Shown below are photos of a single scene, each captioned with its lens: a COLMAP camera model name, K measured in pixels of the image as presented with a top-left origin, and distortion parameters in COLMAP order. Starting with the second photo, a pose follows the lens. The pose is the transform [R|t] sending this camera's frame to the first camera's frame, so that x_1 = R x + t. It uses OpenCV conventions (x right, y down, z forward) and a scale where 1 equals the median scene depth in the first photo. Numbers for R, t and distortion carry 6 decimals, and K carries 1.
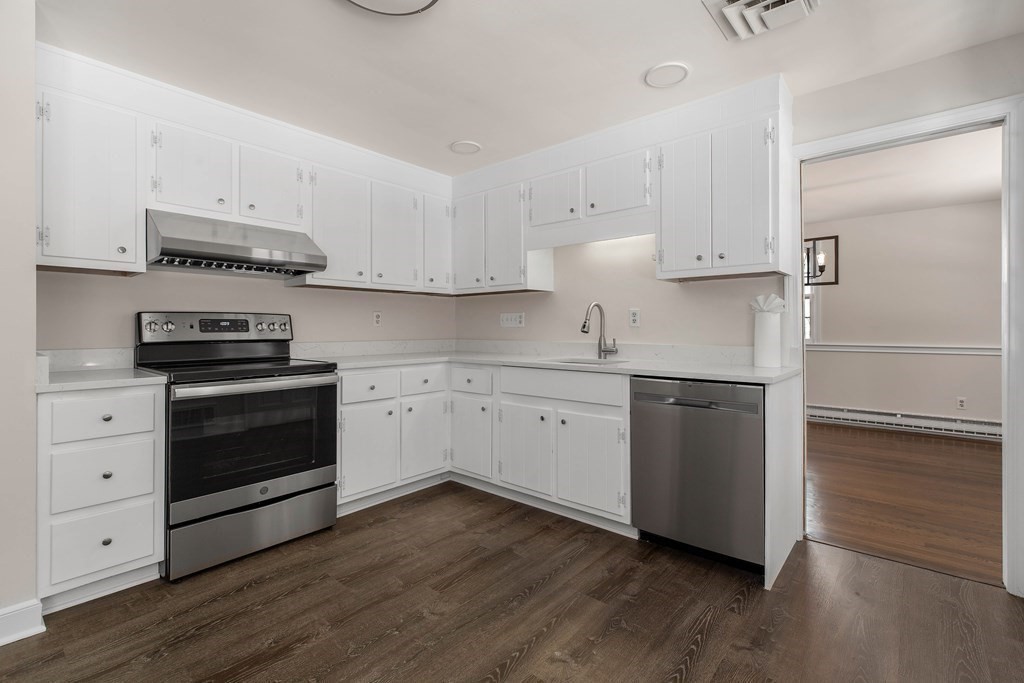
lens RADIAL K [[487.4, 0, 472.8], [0, 487.4, 327.4], [0, 0, 1]] dist [0.002290, 0.000459]
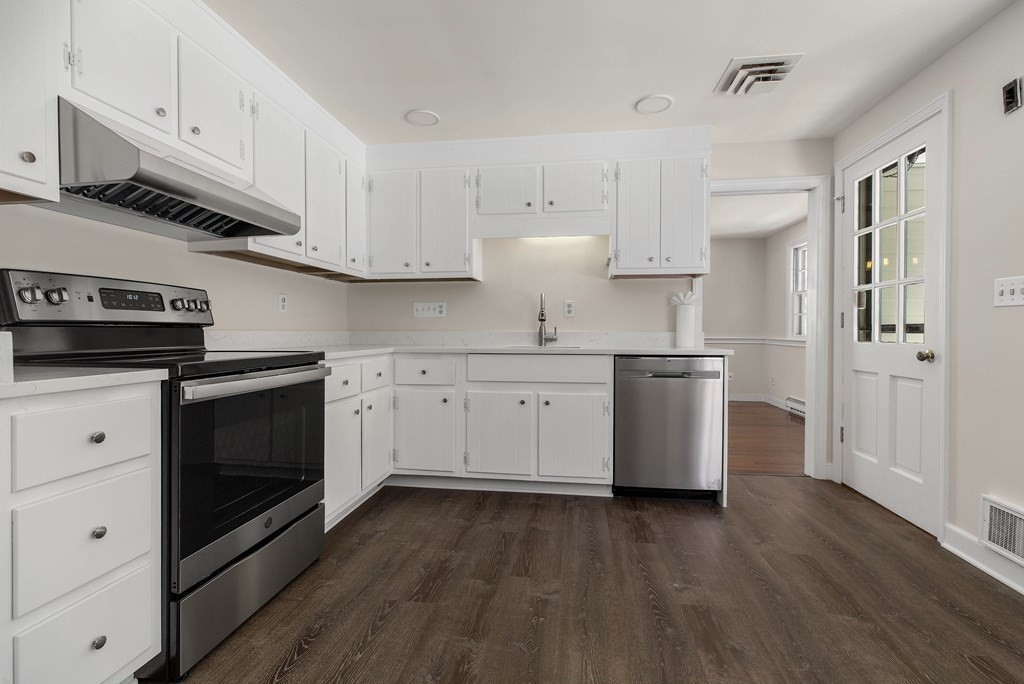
lens RADIAL K [[512.8, 0, 474.8], [0, 512.8, 341.2], [0, 0, 1]] dist [0.000485, 0.000262]
pose [[0.818616, -0.003282, 0.574332, -0.562781], [-0.004639, 0.999913, 0.012327, 0.044115], [-0.574322, -0.012755, 0.818530, 0.170494]]
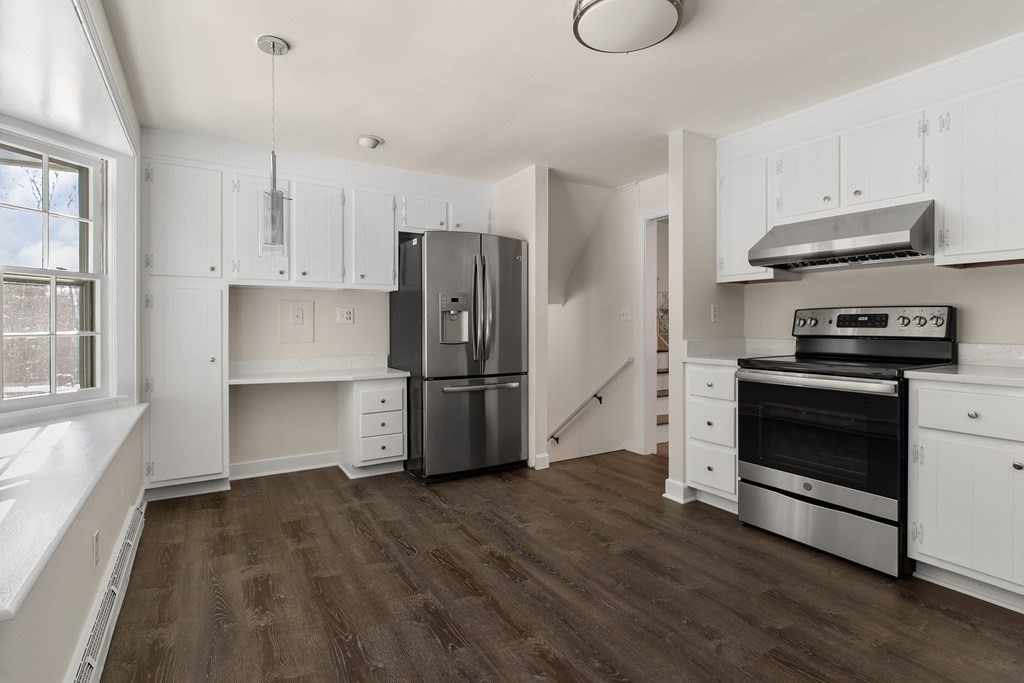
lens RADIAL K [[463.6, 0, 513.6], [0, 463.6, 325.8], [0, 0, 1]] dist [-0.001493, 0.000026]
pose [[-0.247646, 0.003461, -0.968844, 0.578984], [0.003345, 0.999991, 0.002717, 0.001631], [0.968845, -0.002567, -0.247655, 0.596882]]
